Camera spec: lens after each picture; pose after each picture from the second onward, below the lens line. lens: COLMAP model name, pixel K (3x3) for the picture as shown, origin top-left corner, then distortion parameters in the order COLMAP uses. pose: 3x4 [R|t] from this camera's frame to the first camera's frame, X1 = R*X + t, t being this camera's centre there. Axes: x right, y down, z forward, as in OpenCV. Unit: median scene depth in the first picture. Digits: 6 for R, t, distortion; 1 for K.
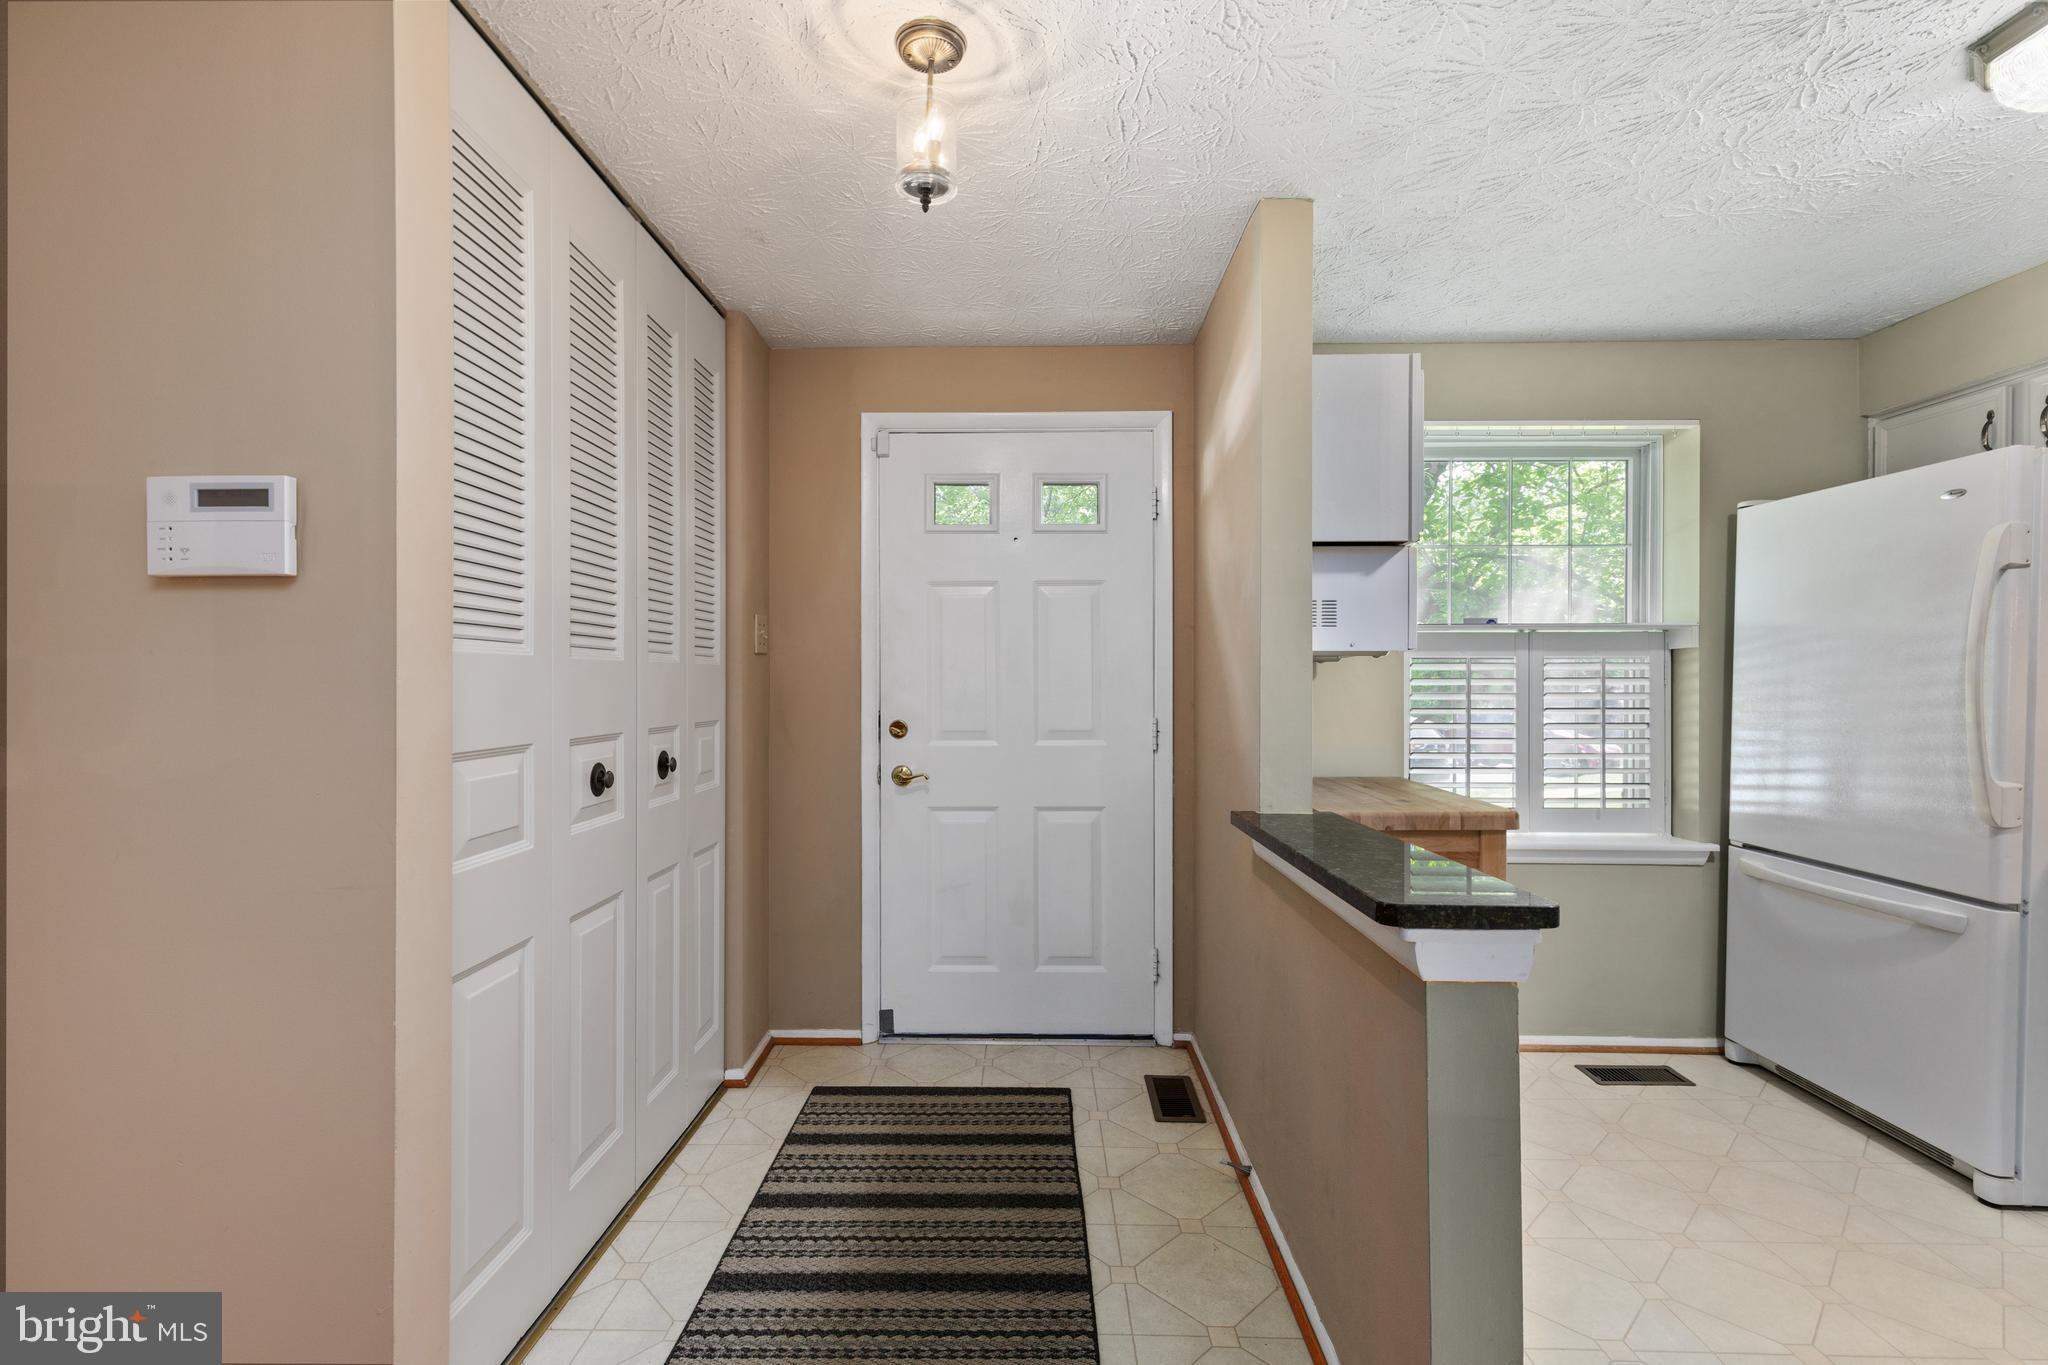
lens RADIAL K [[921.6, 0, 1011.6], [0, 921.6, 682.9], [0, 0, 1]] dist [0.009569, -0.002769]
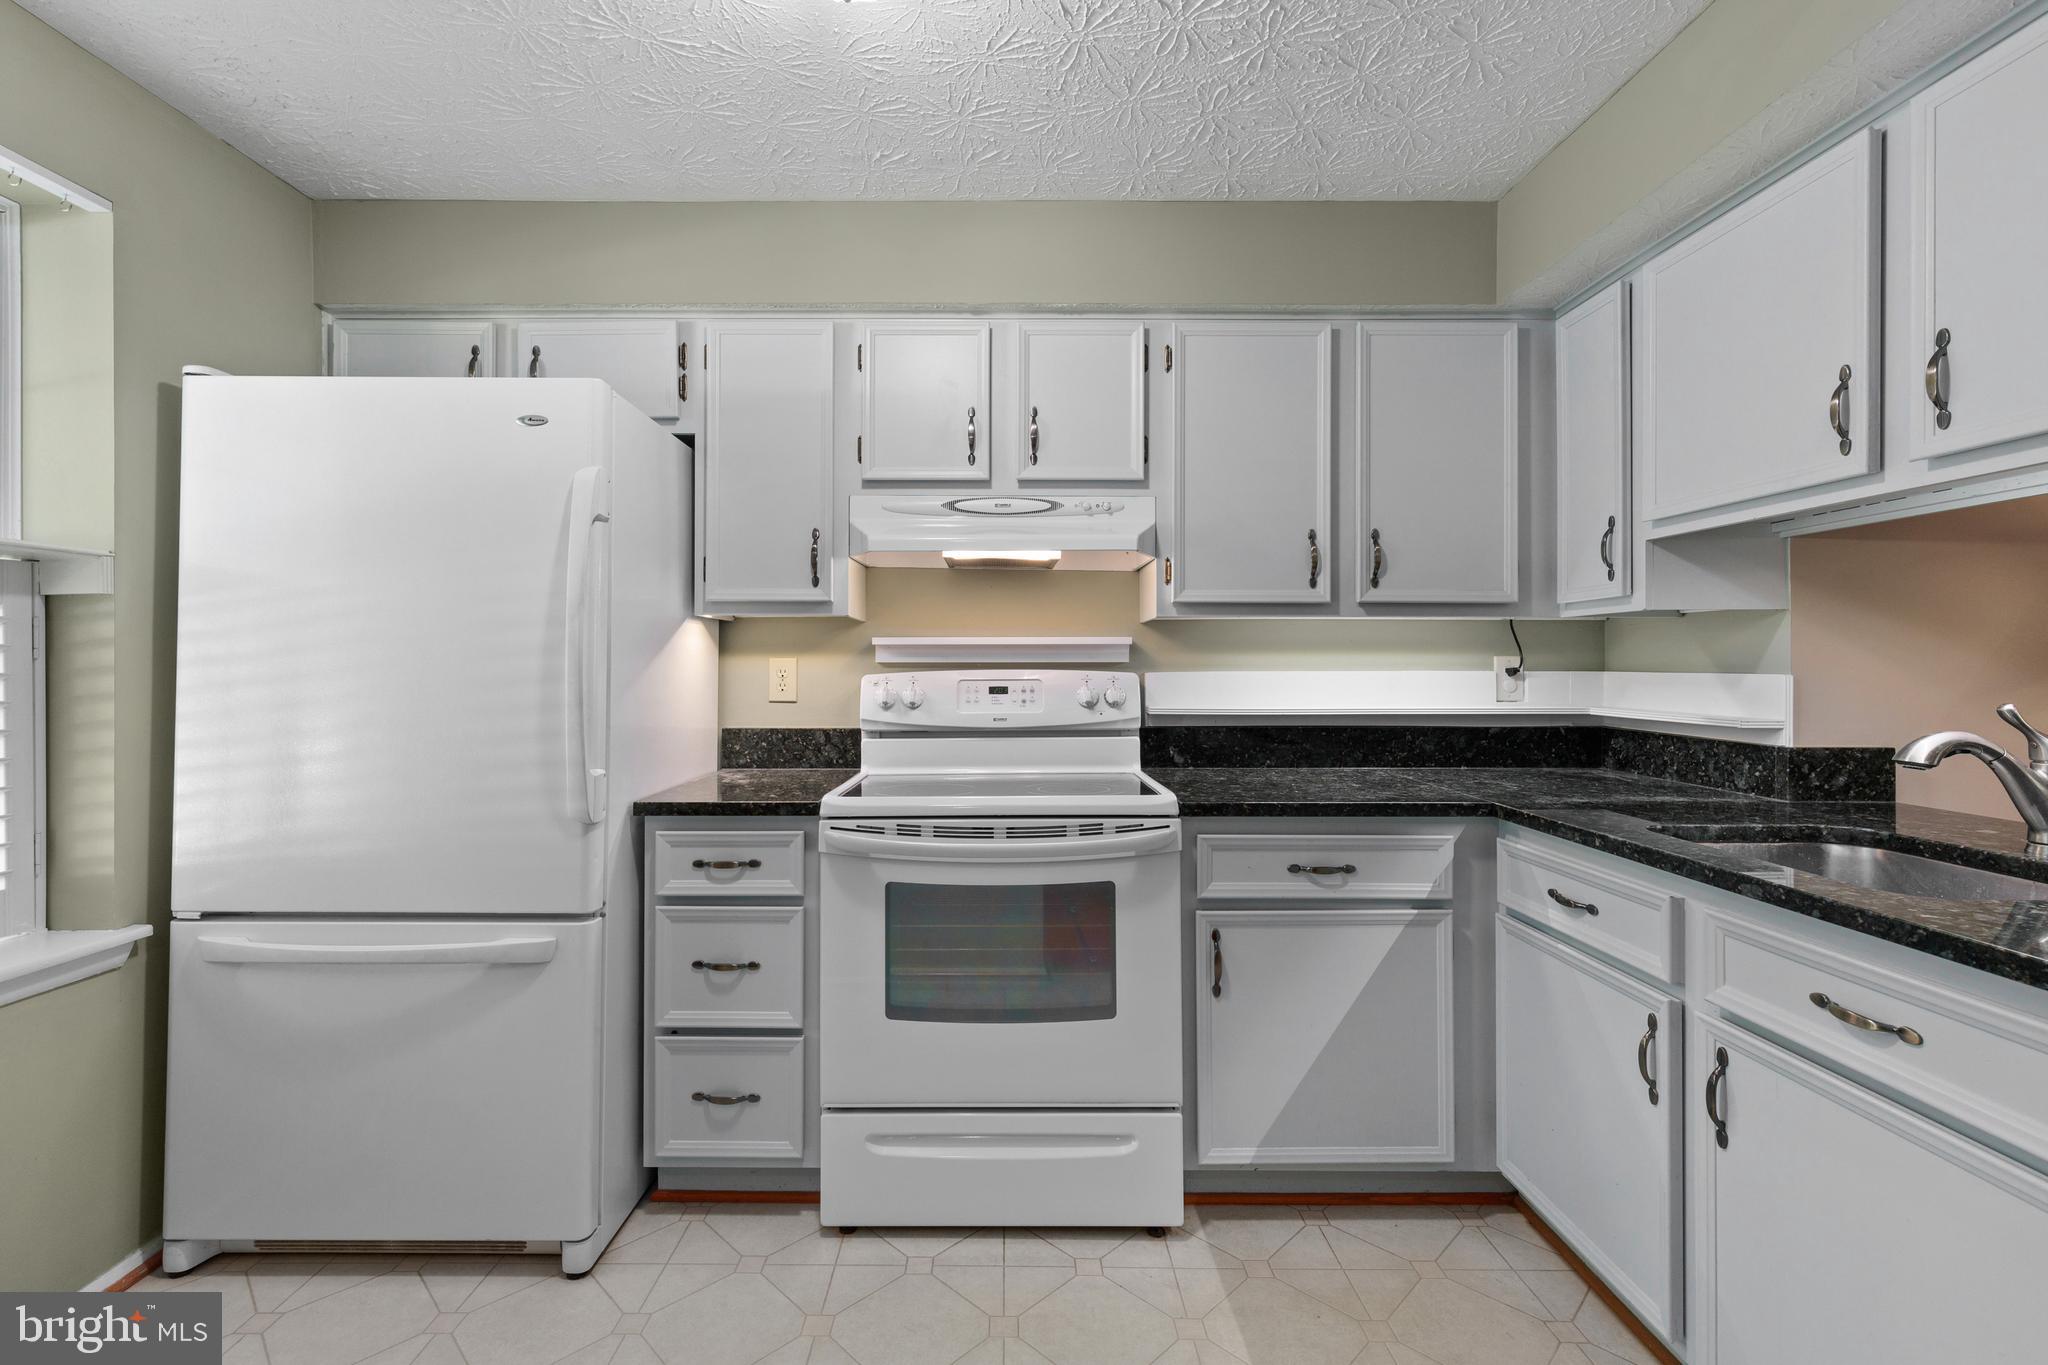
lens RADIAL K [[921.6, 0, 1005.2], [0, 921.6, 663.8], [0, 0, 1]] dist [0.009569, -0.002769]
pose [[-0.018242, 0.000351, 0.999834, 0.160145], [0.003944, 0.999992, -0.000279, 0.008345], [-0.999826, 0.003939, -0.018243, 0.481784]]
